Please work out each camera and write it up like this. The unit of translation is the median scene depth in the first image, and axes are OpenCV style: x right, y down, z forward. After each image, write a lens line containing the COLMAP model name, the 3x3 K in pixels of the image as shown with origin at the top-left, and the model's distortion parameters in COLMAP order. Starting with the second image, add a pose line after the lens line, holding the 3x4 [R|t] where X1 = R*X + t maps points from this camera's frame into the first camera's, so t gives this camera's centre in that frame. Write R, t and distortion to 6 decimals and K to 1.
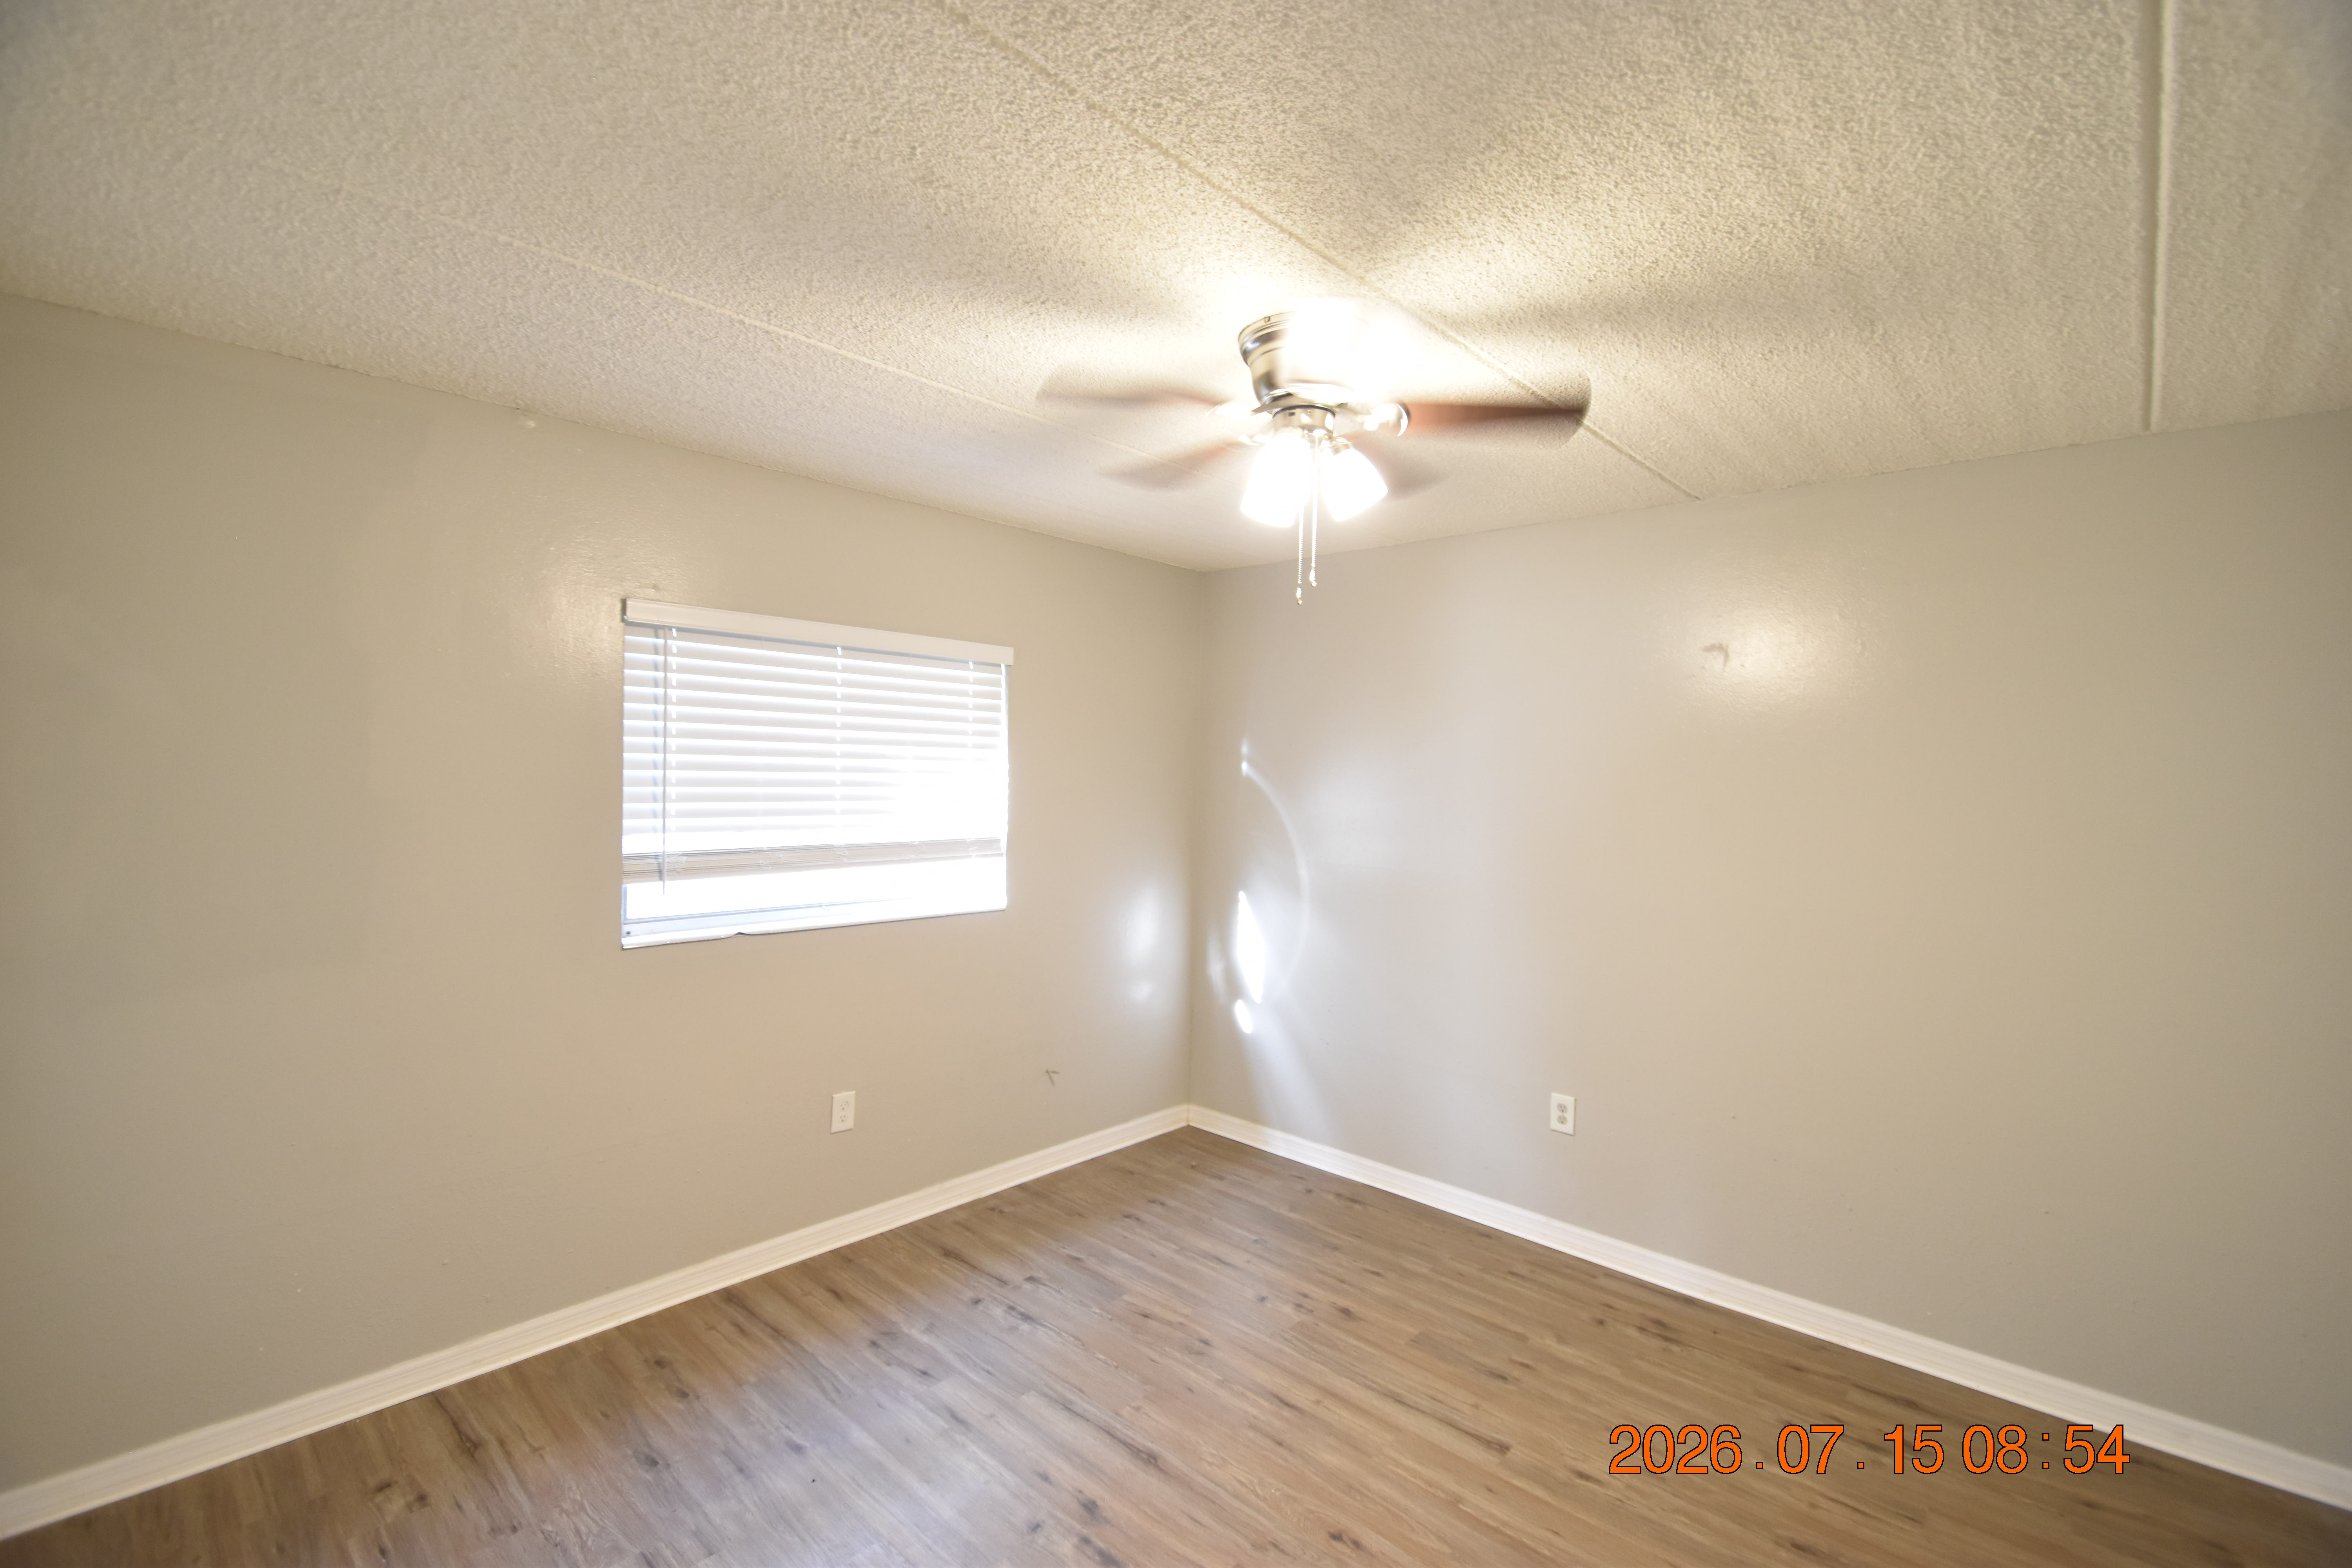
lens RADIAL K [[1029.7, 0, 1164.9], [0, 1029.7, 797.2], [0, 0, 1]] dist [0.022383, -0.020694]
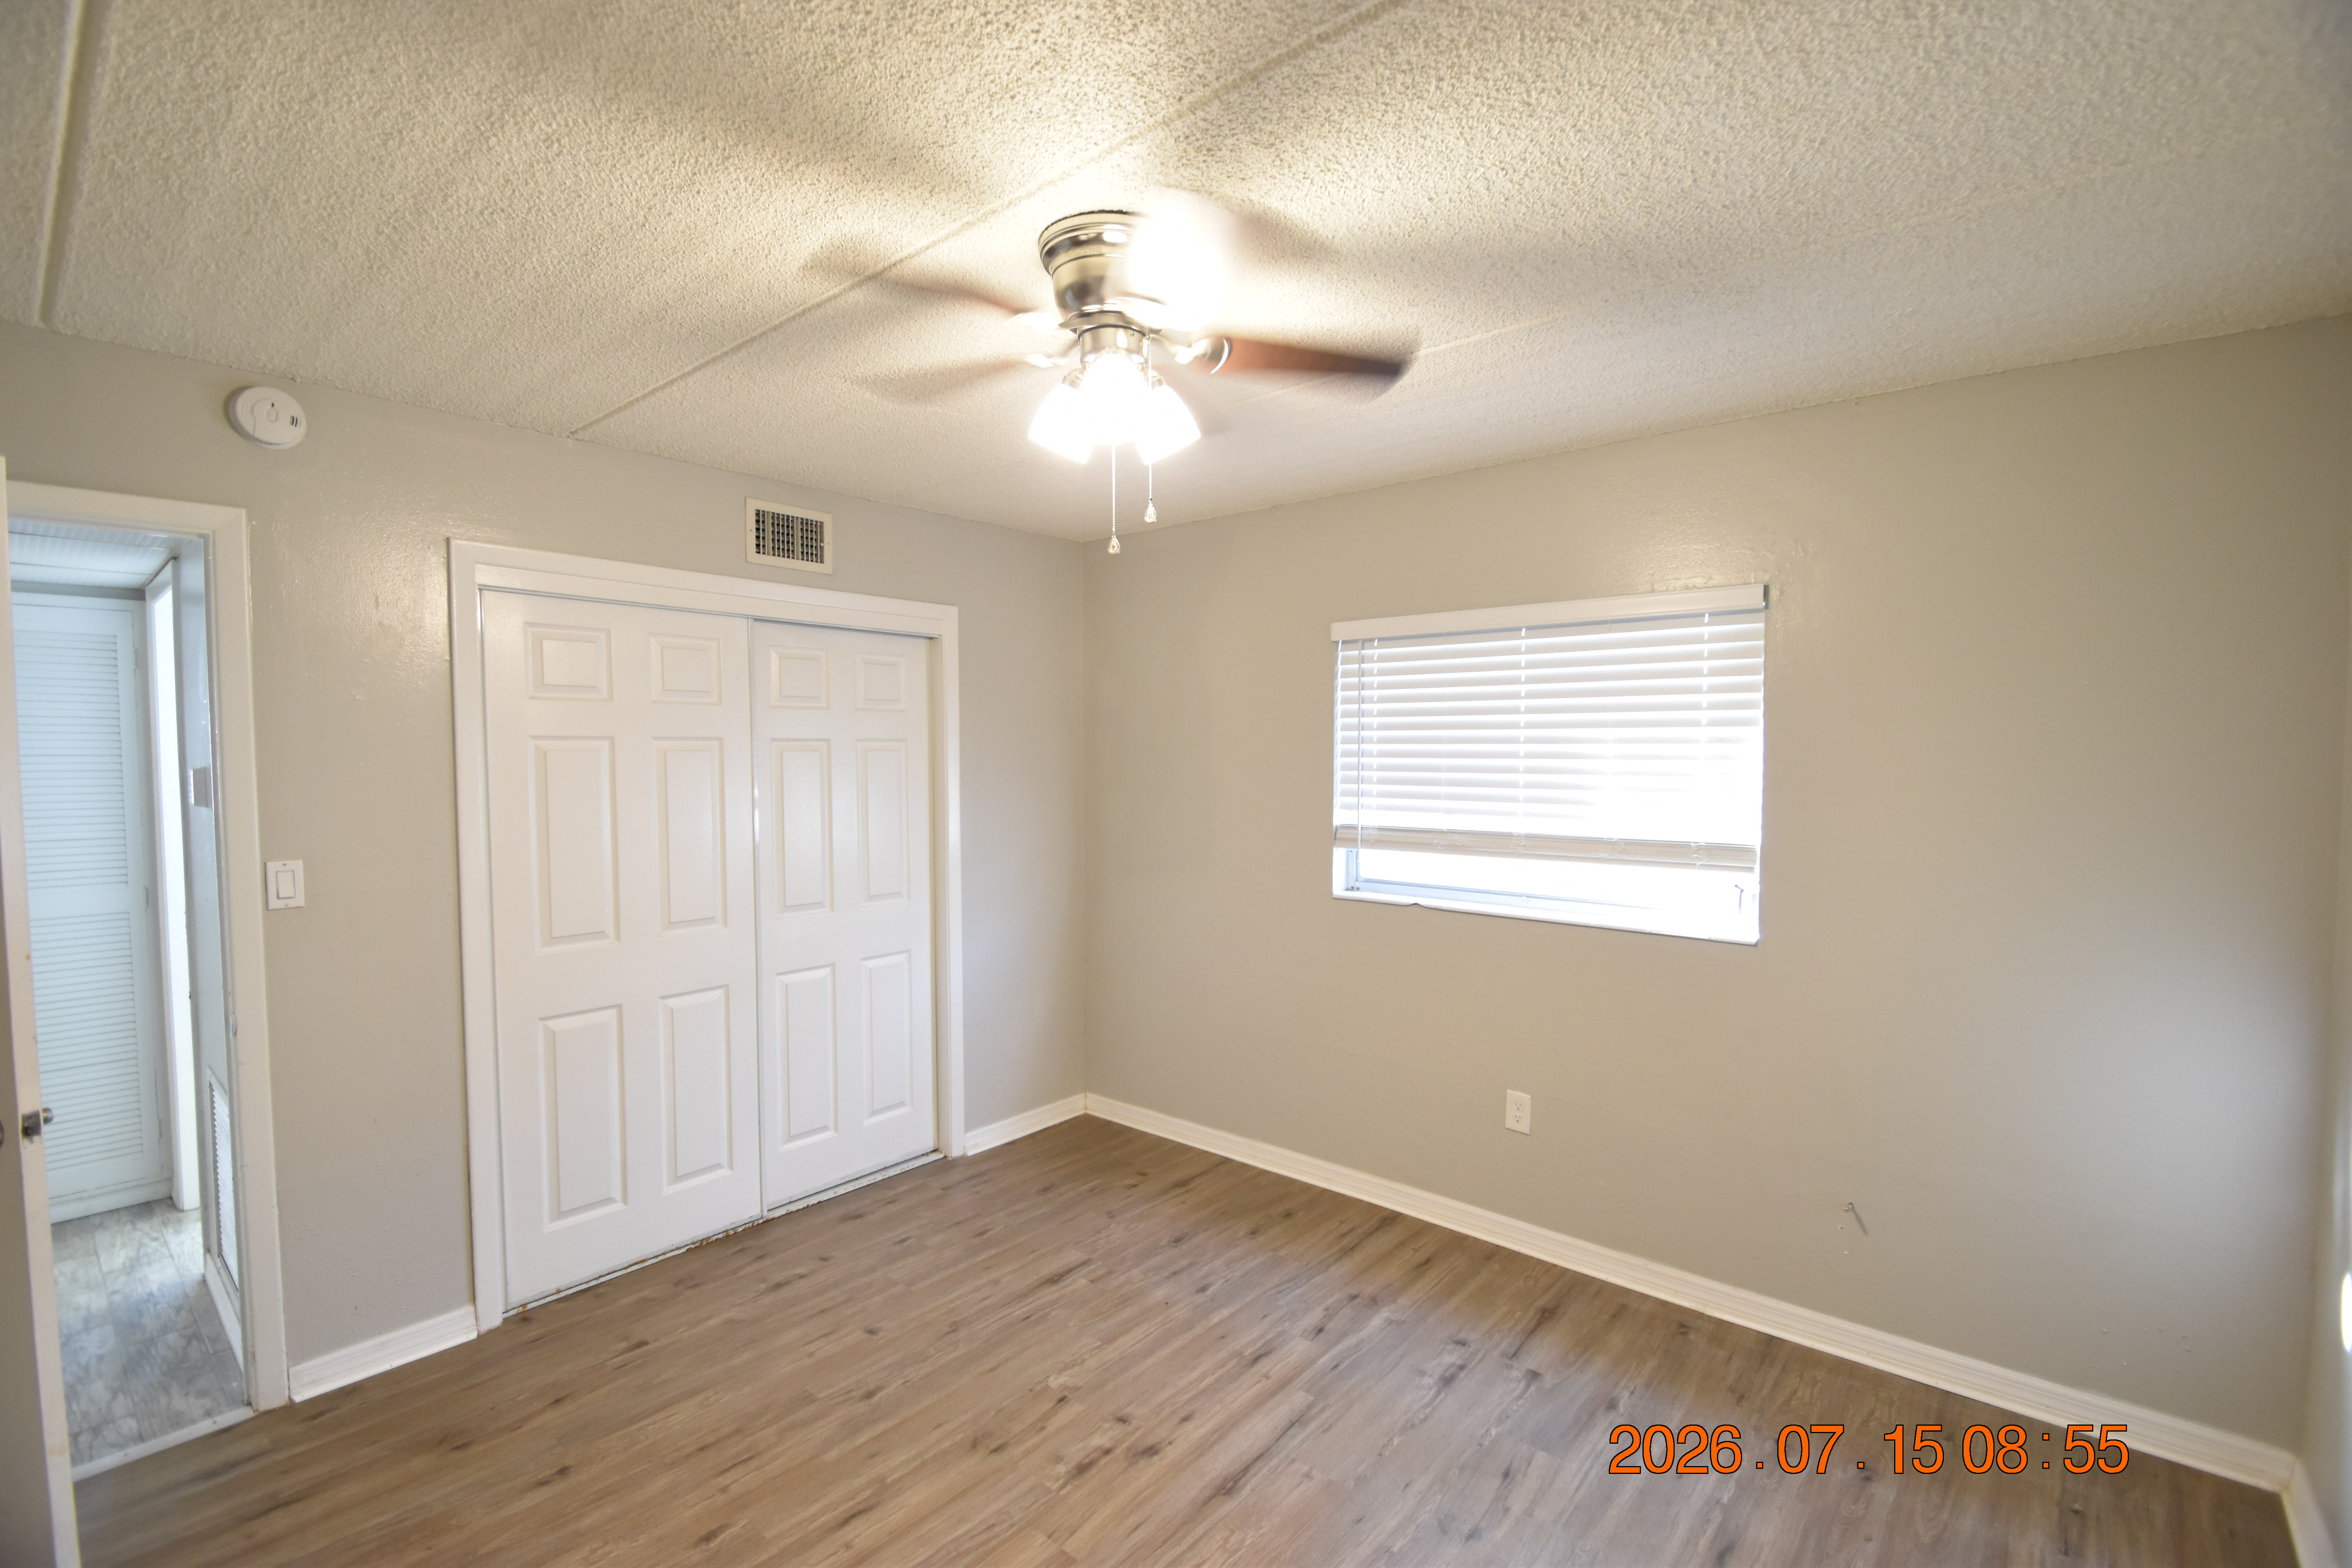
lens RADIAL K [[1029.7, 0, 1164.9], [0, 1029.7, 797.2], [0, 0, 1]] dist [0.022383, -0.020694]
pose [[0.033678, 0.022060, -0.999189, 0.709089], [-0.026363, 0.999428, 0.021176, 0.000422], [0.999085, 0.025629, 0.034240, 0.709163]]
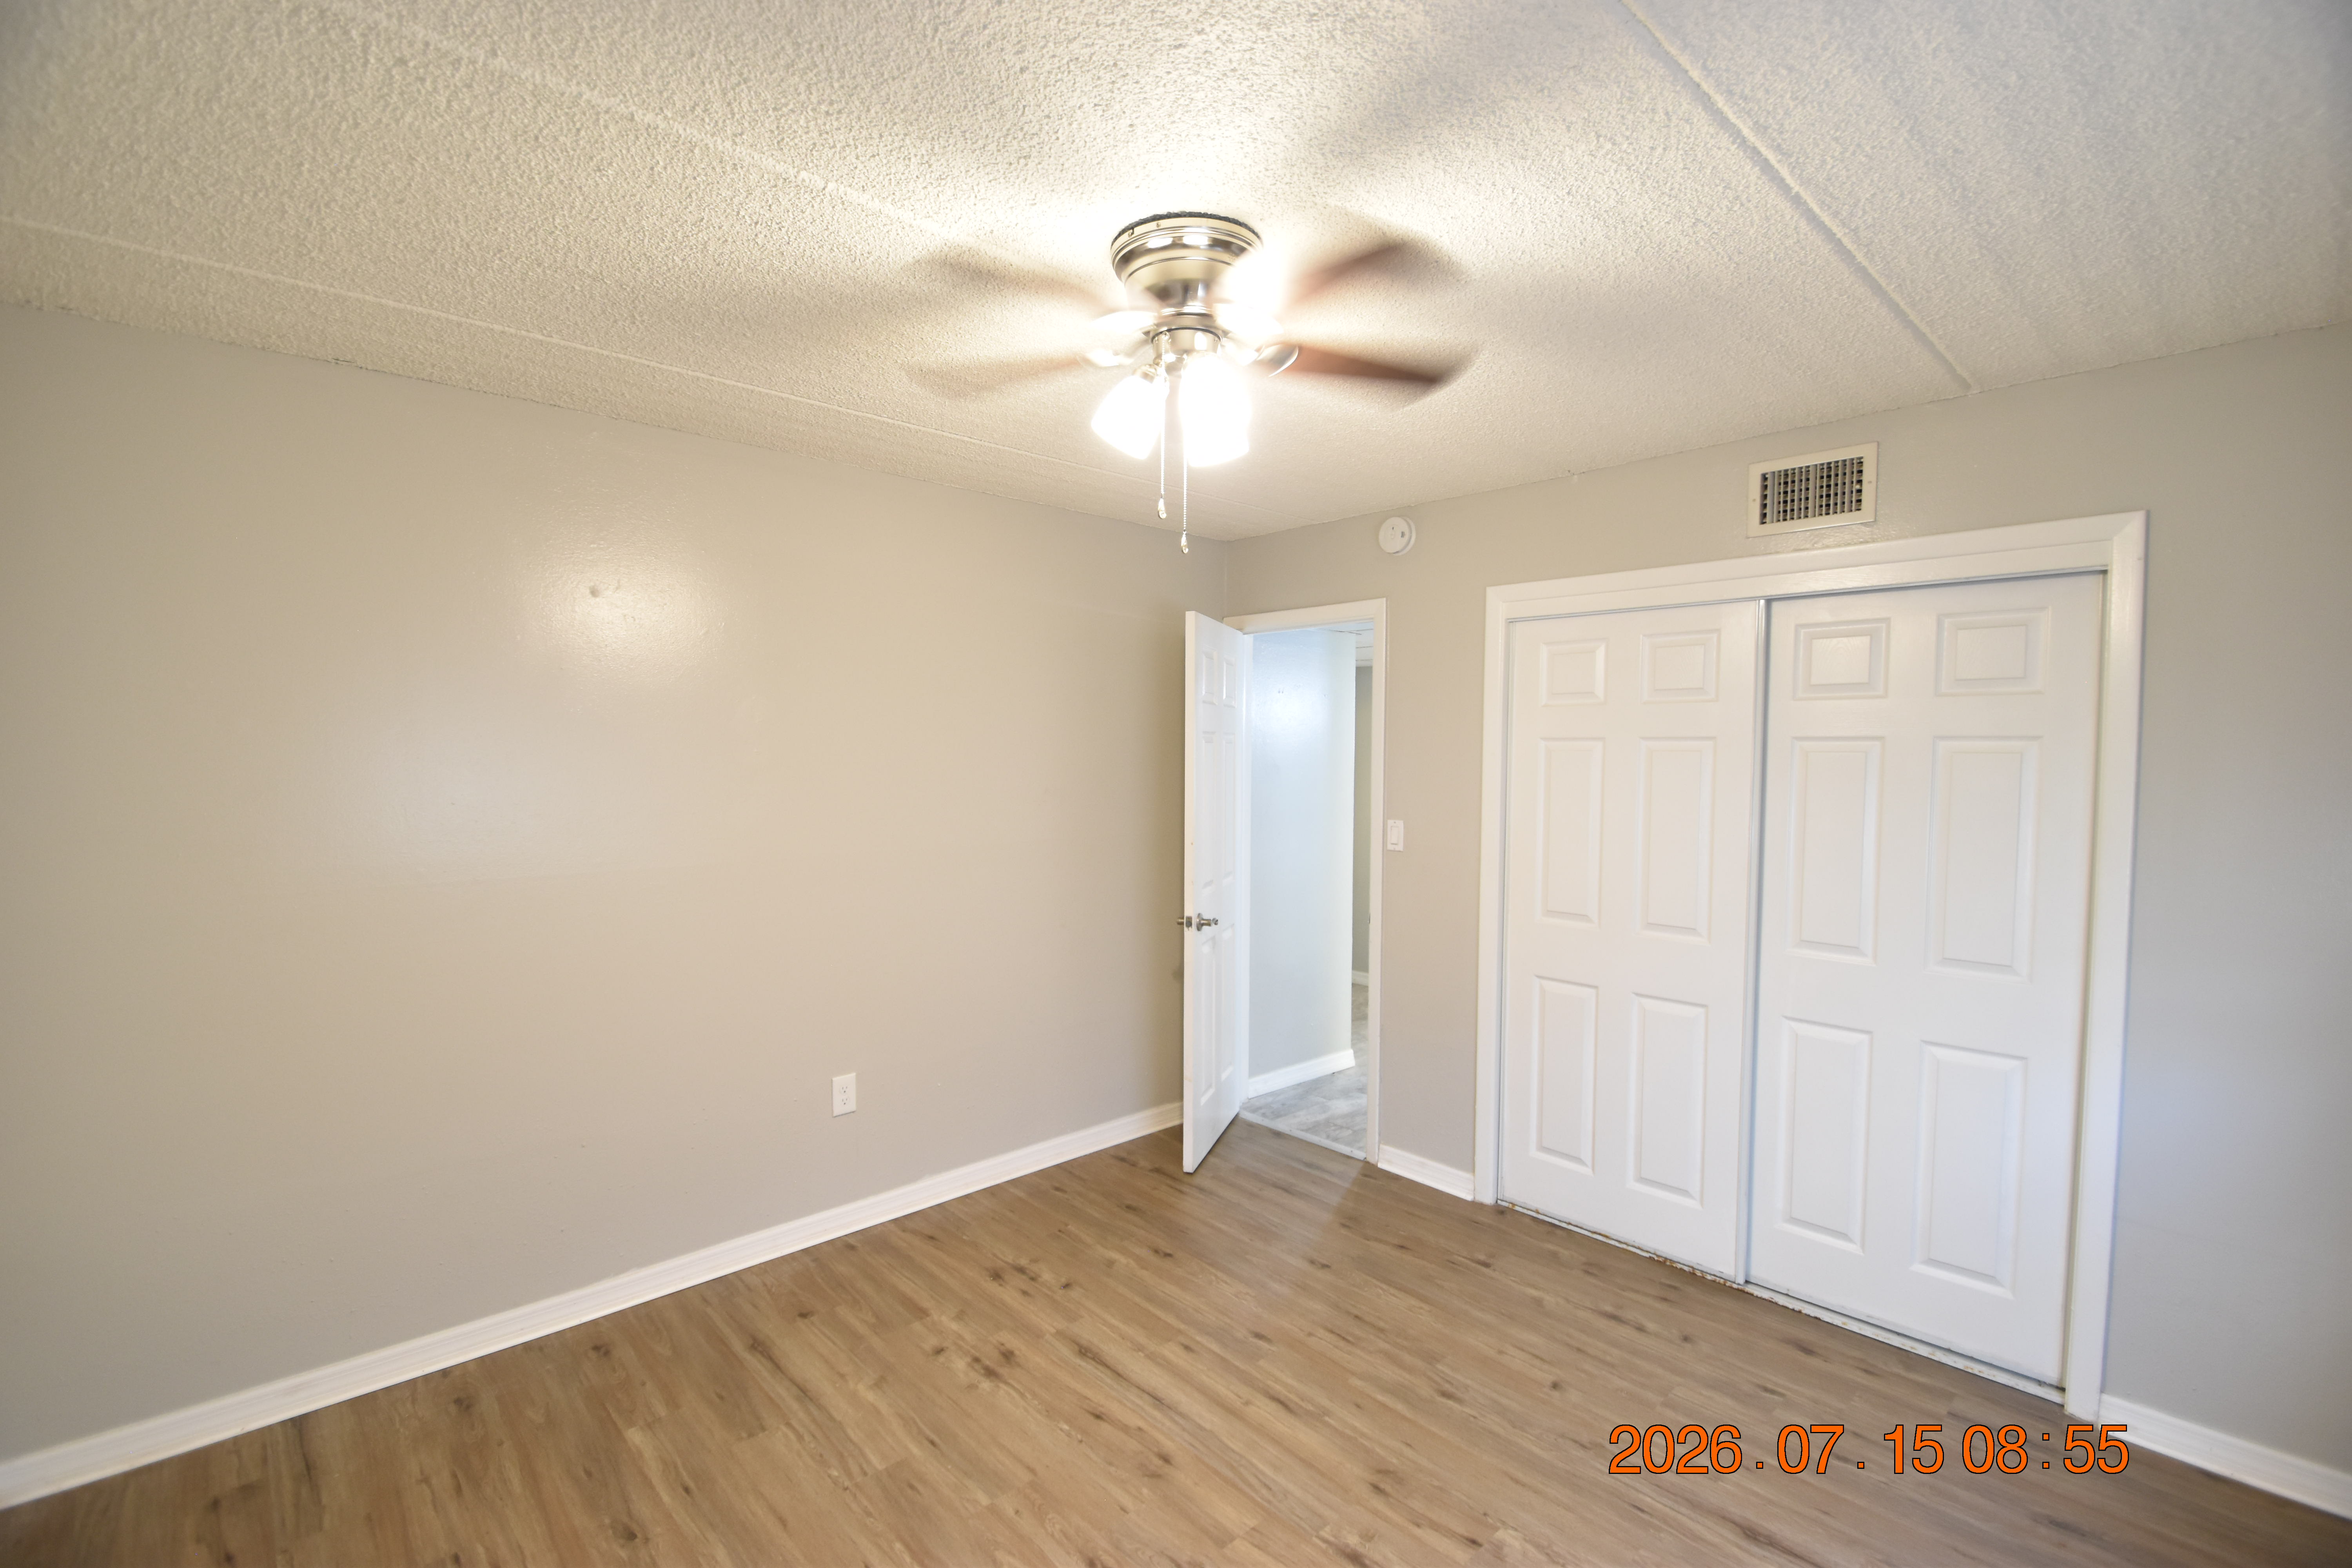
lens RADIAL K [[1029.7, 0, 1164.9], [0, 1029.7, 797.2], [0, 0, 1]] dist [0.022383, -0.020694]
pose [[-0.996253, -0.033161, 0.079880, 0.049992], [-0.026971, 0.996639, 0.077355, -0.032286], [-0.082177, 0.074911, -0.993798, 1.325999]]
